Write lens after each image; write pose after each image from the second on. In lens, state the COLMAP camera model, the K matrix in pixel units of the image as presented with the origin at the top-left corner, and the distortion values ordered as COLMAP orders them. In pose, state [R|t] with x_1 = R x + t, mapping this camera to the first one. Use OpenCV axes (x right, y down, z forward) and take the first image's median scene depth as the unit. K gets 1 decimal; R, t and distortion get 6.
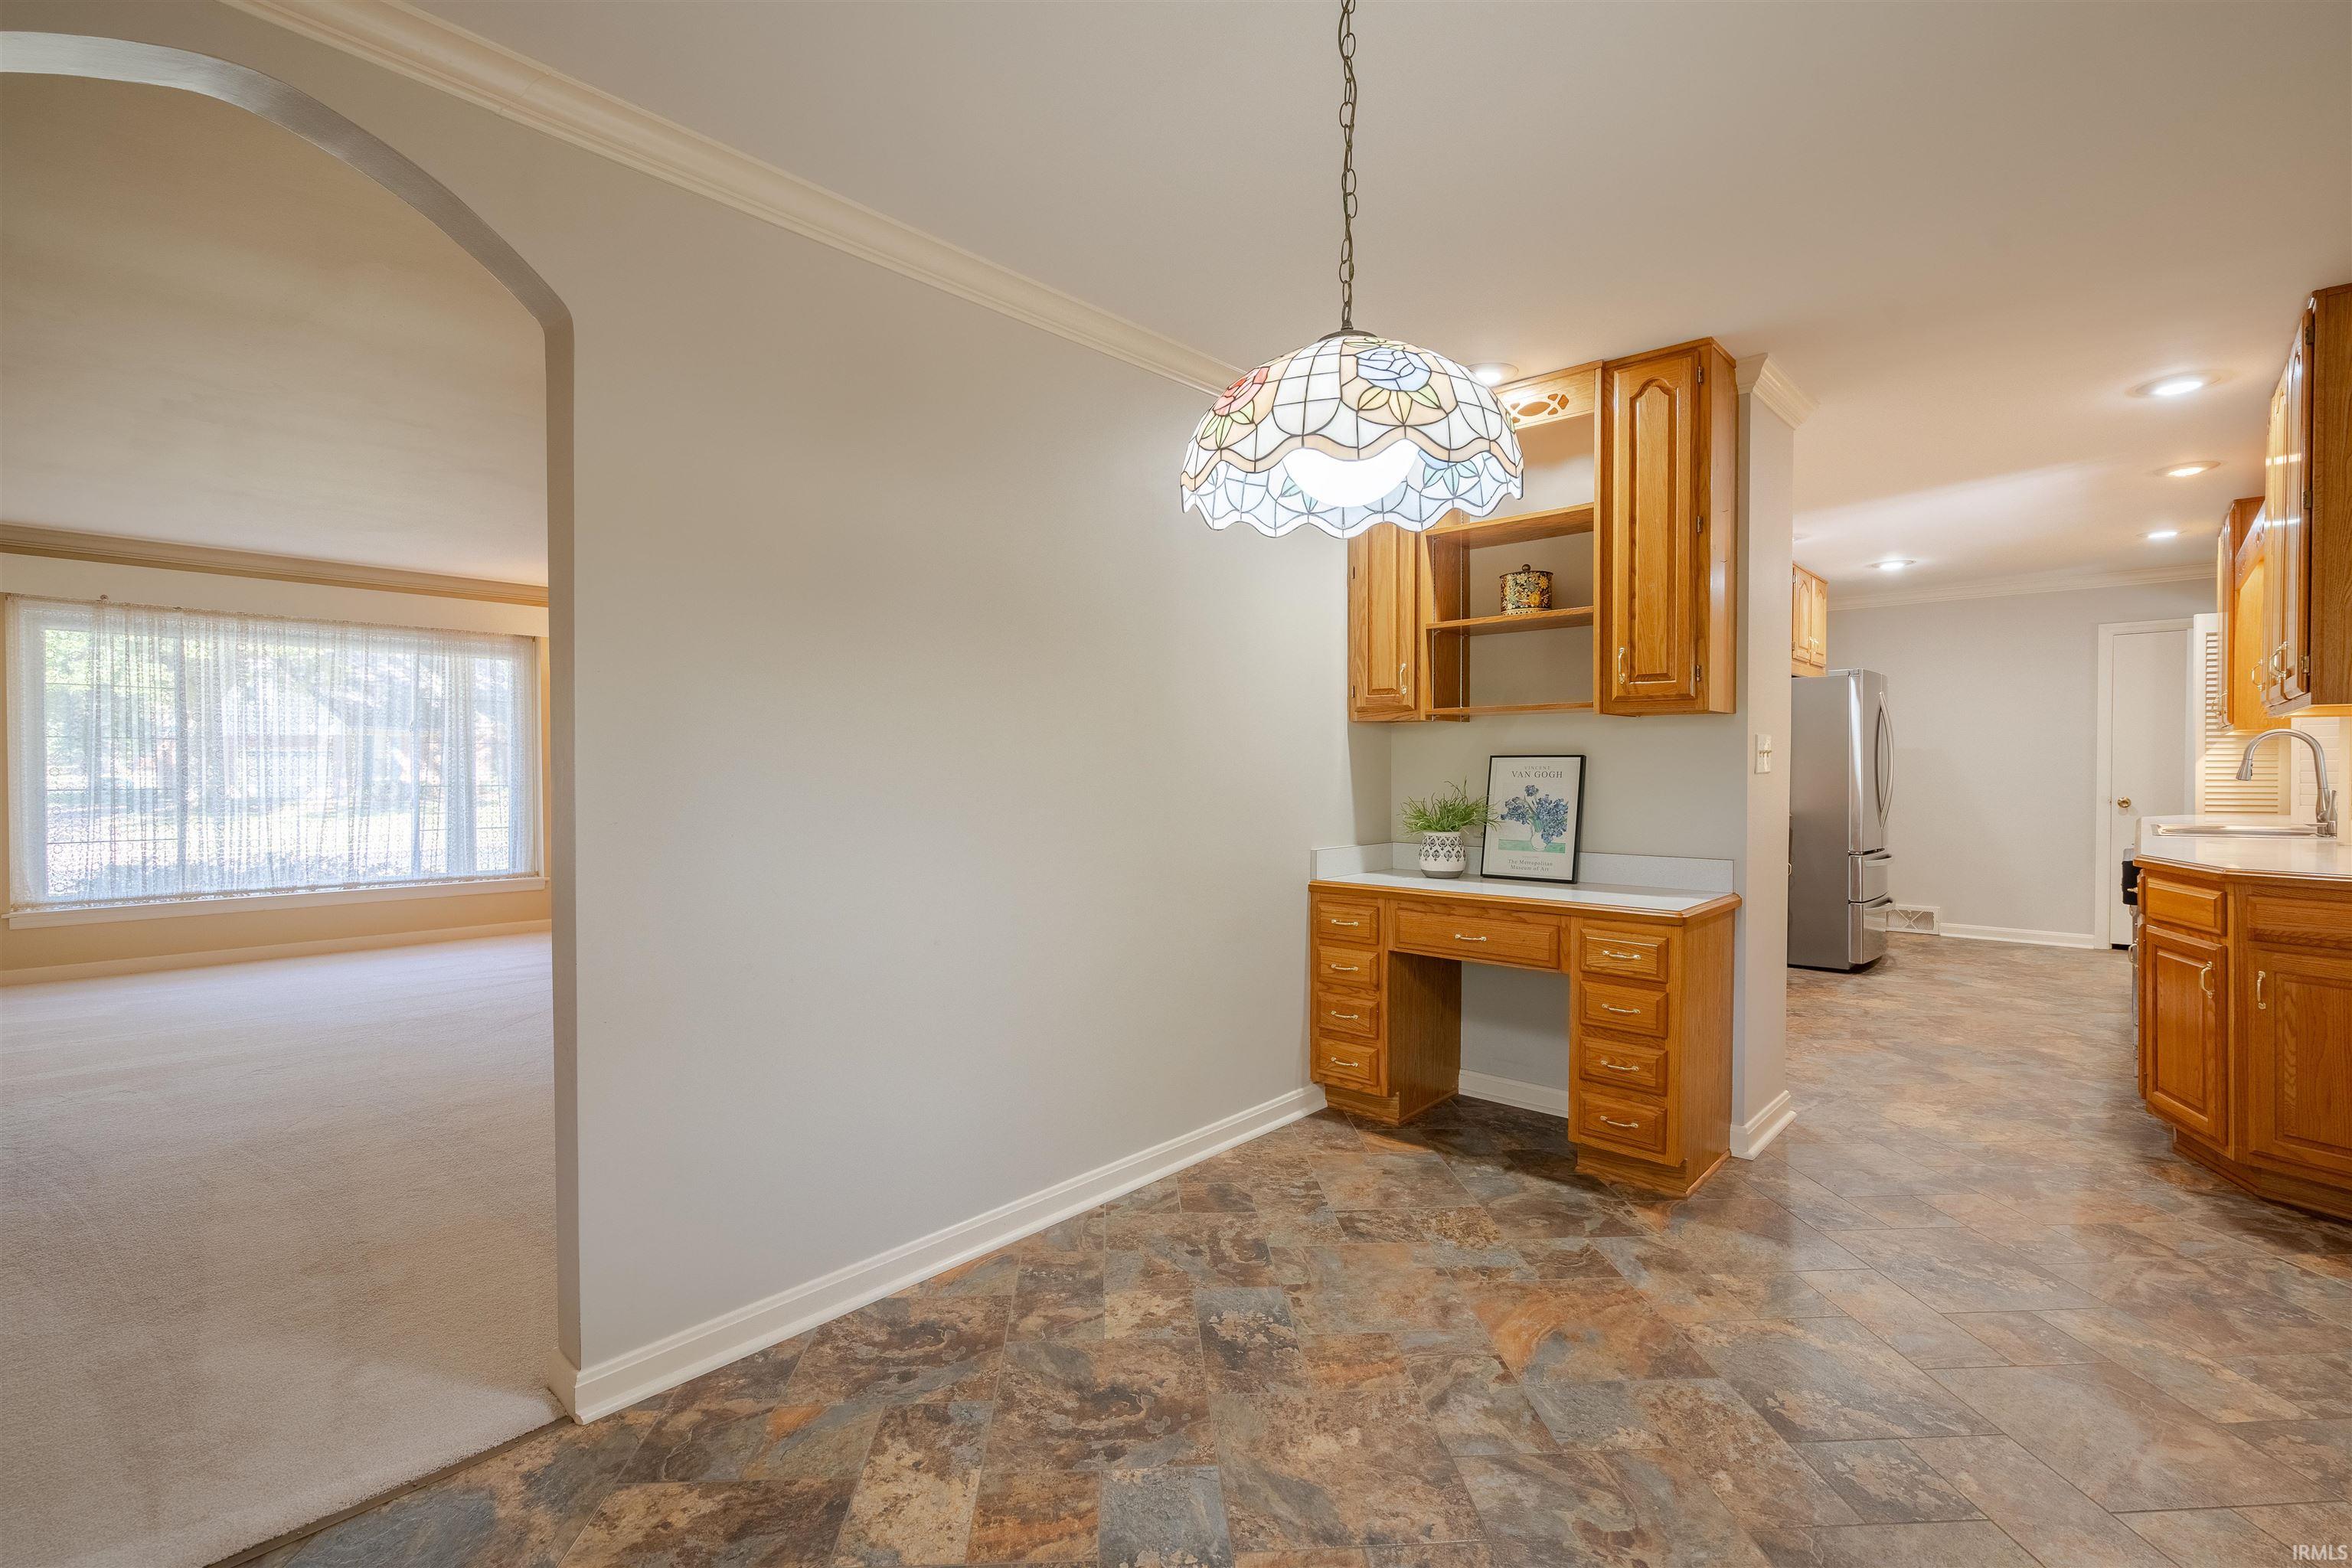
lens RADIAL K [[1056.3, 0, 1173.8], [0, 1056.3, 777.8], [0, 0, 1]] dist [-0.003125, 0.000658]
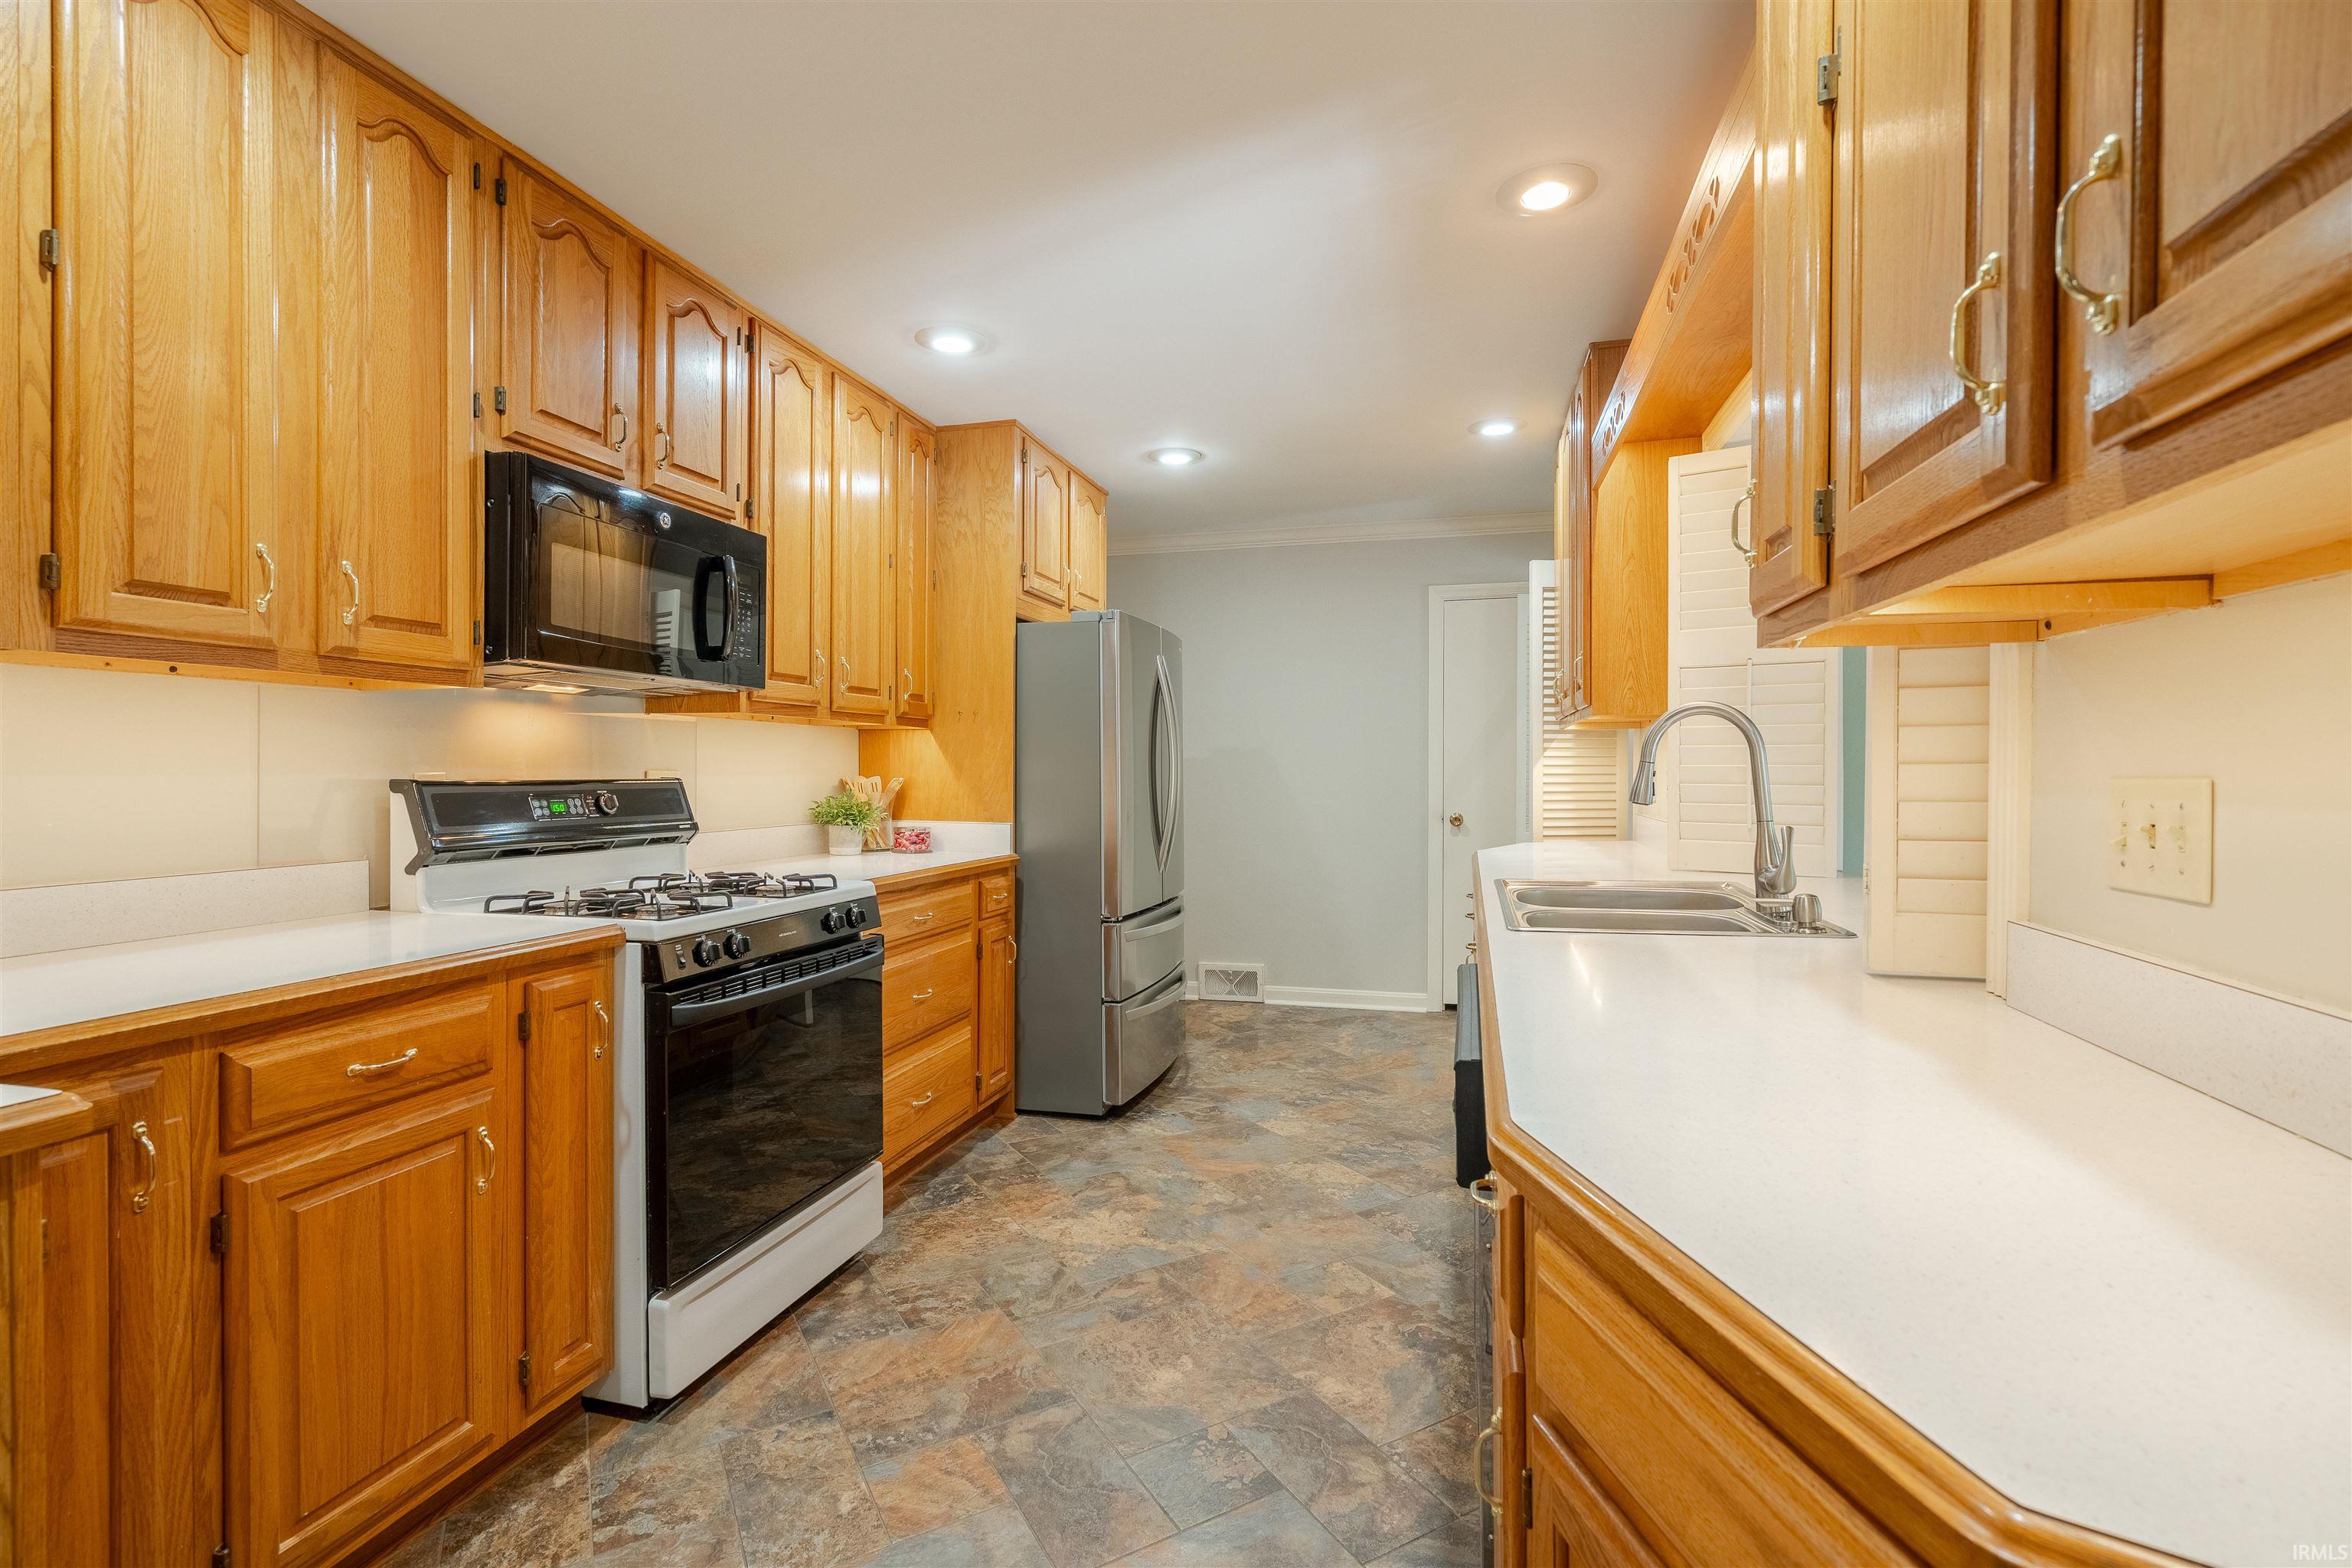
lens RADIAL K [[1086.1, 0, 1179.6], [0, 1086.1, 774.7], [0, 0, 1]] dist [-0.000875, 0.000148]
pose [[0.884512, -0.000926, 0.466517, 0.367888], [0.004161, 0.999974, -0.005904, -0.006138], [-0.466499, 0.007163, 0.884492, 0.408989]]
